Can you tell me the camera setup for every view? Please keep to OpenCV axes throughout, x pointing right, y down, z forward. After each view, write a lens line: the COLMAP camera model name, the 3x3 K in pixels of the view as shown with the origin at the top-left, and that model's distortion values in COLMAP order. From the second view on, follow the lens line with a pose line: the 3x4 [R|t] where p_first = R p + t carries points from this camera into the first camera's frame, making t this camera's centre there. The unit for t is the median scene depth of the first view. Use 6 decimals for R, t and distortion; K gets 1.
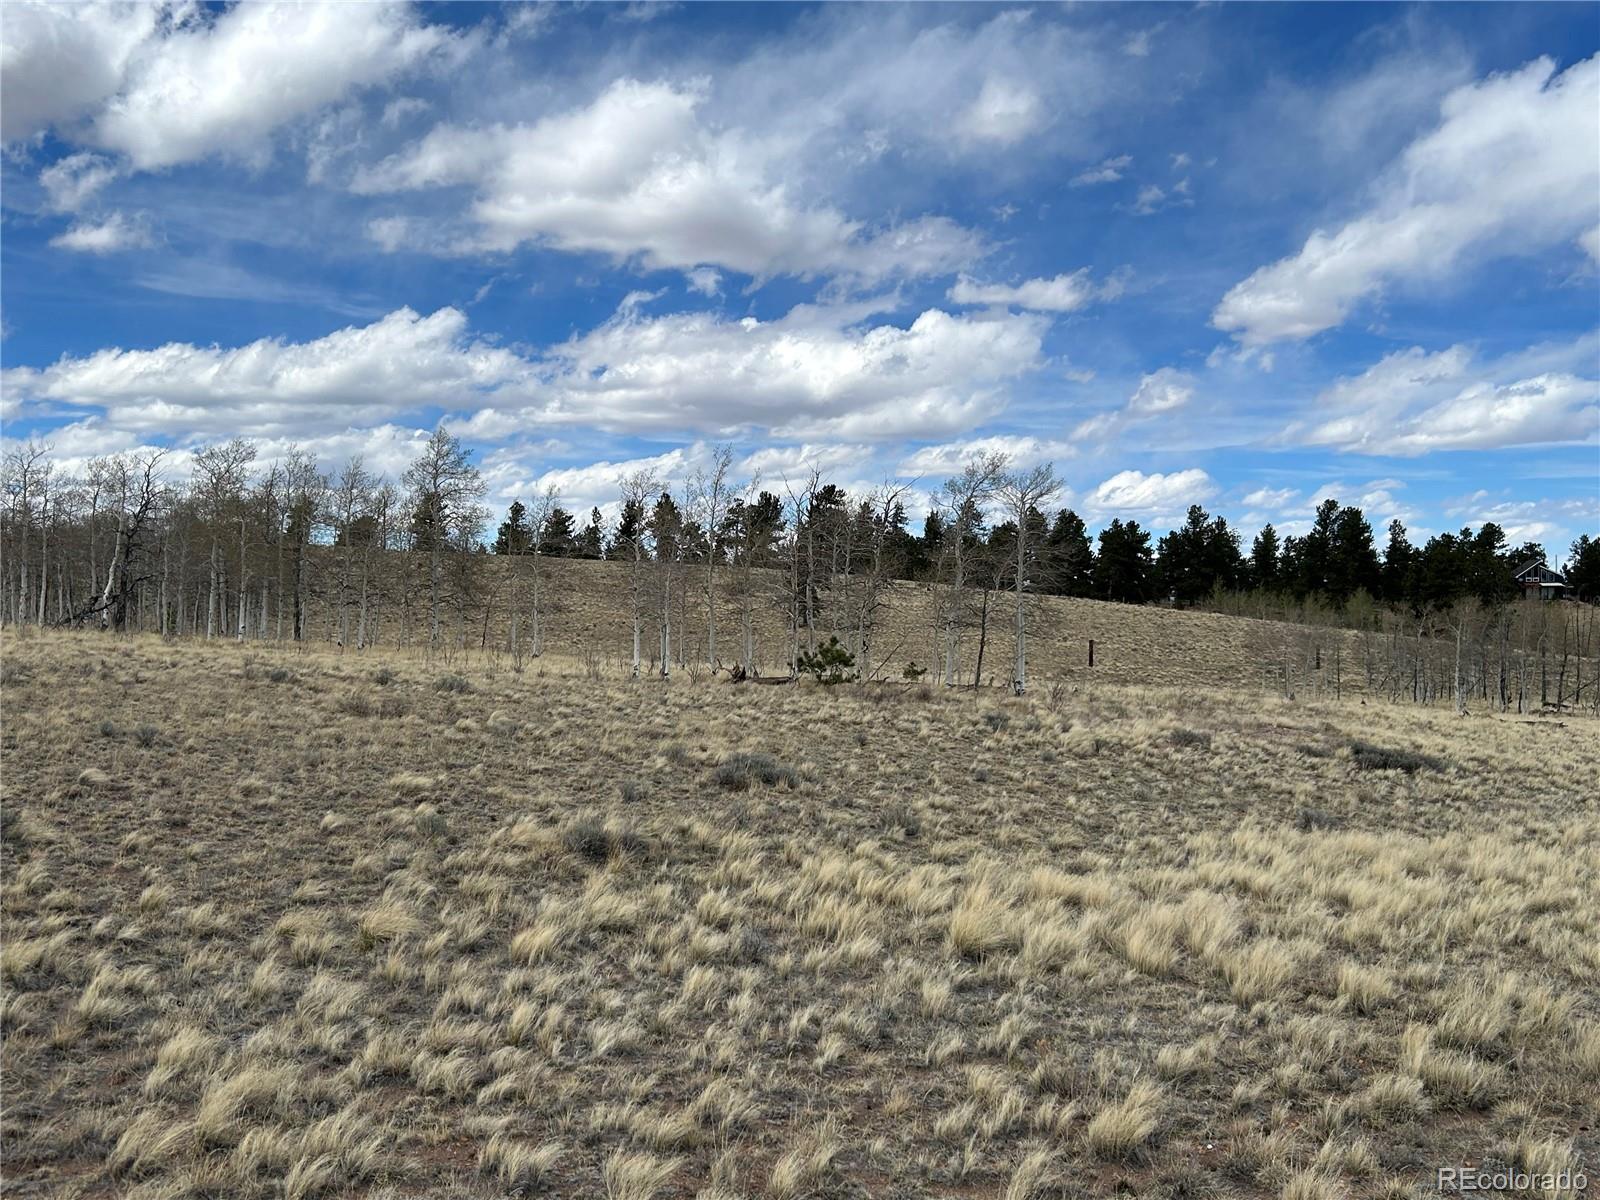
lens RADIAL K [[1522.1, 0, 800.0], [0, 1522.1, 600.0], [0, 0, 1]] dist [0.151331, -0.454036]
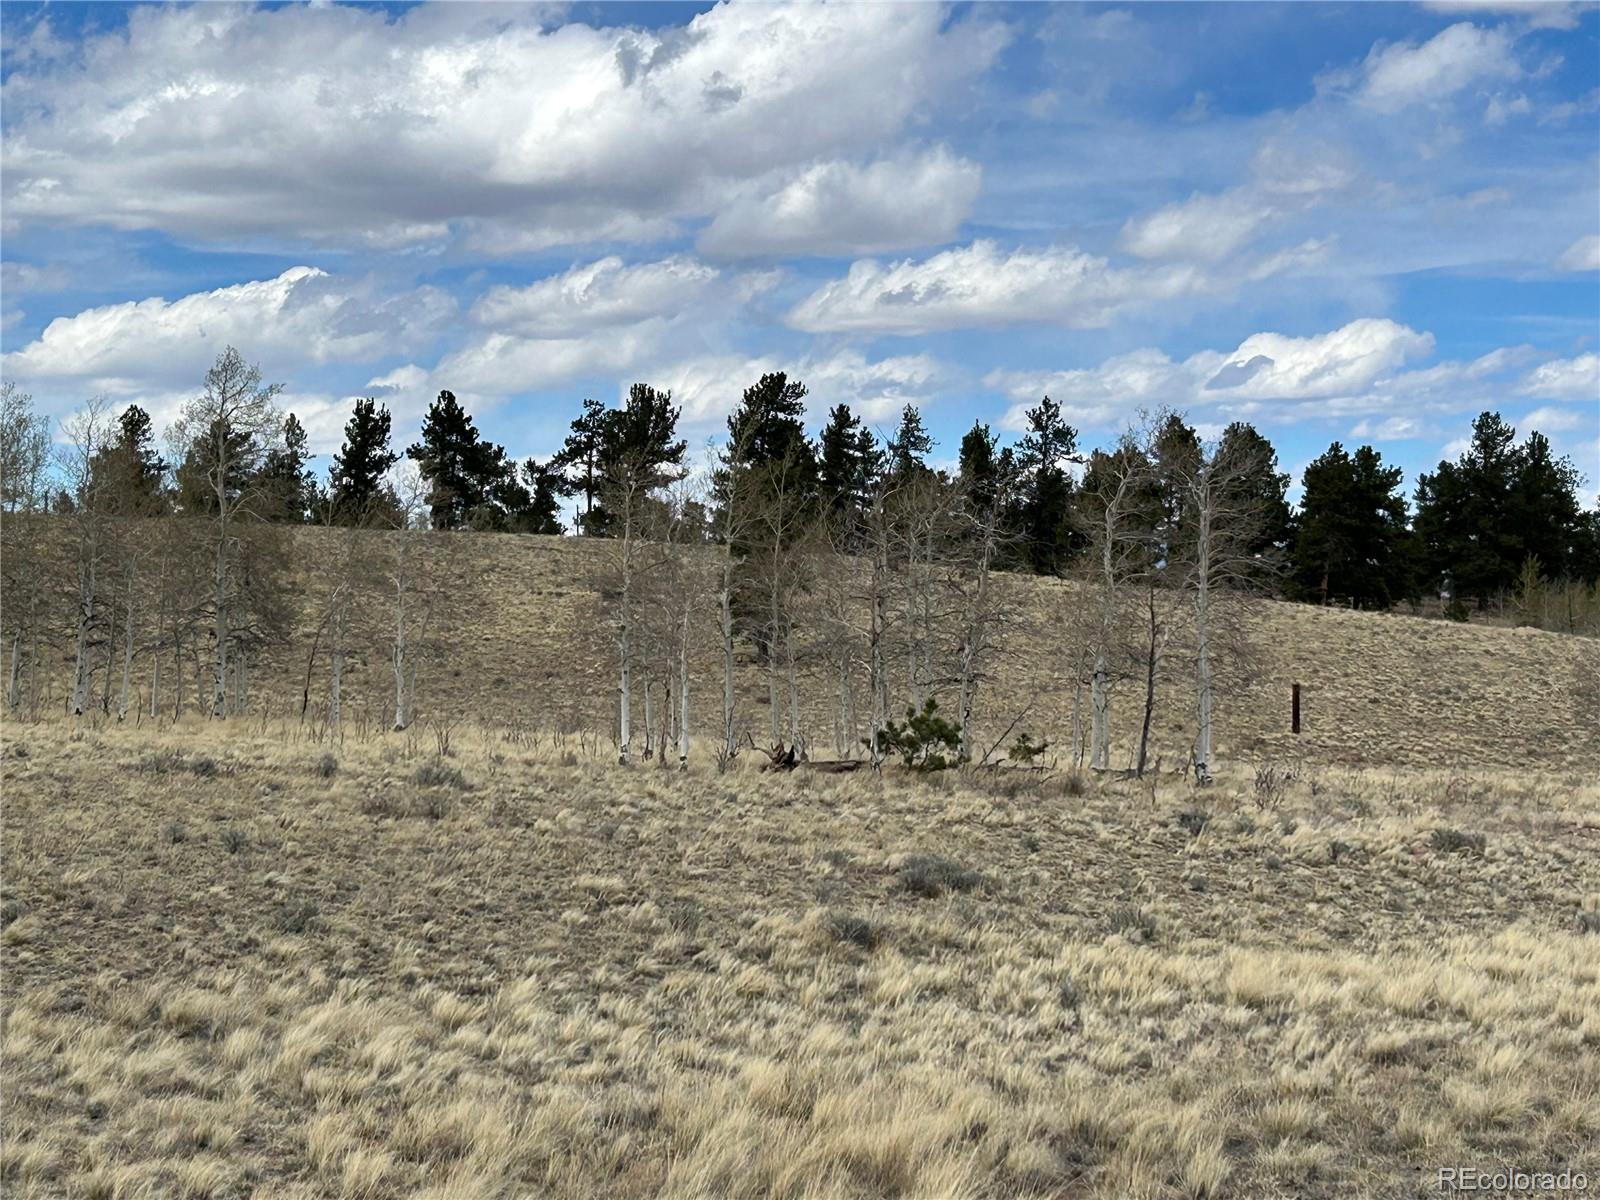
lens RADIAL K [[3418.8, 0, 840.5], [0, 3418.8, 599.6], [0, 0, 1]] dist [0.244870, -0.725067]
pose [[0.998007, -0.006460, 0.062774, -0.122331], [0.006073, 0.999961, 0.006349, -0.032293], [-0.062813, -0.005955, 0.998008, -0.535137]]
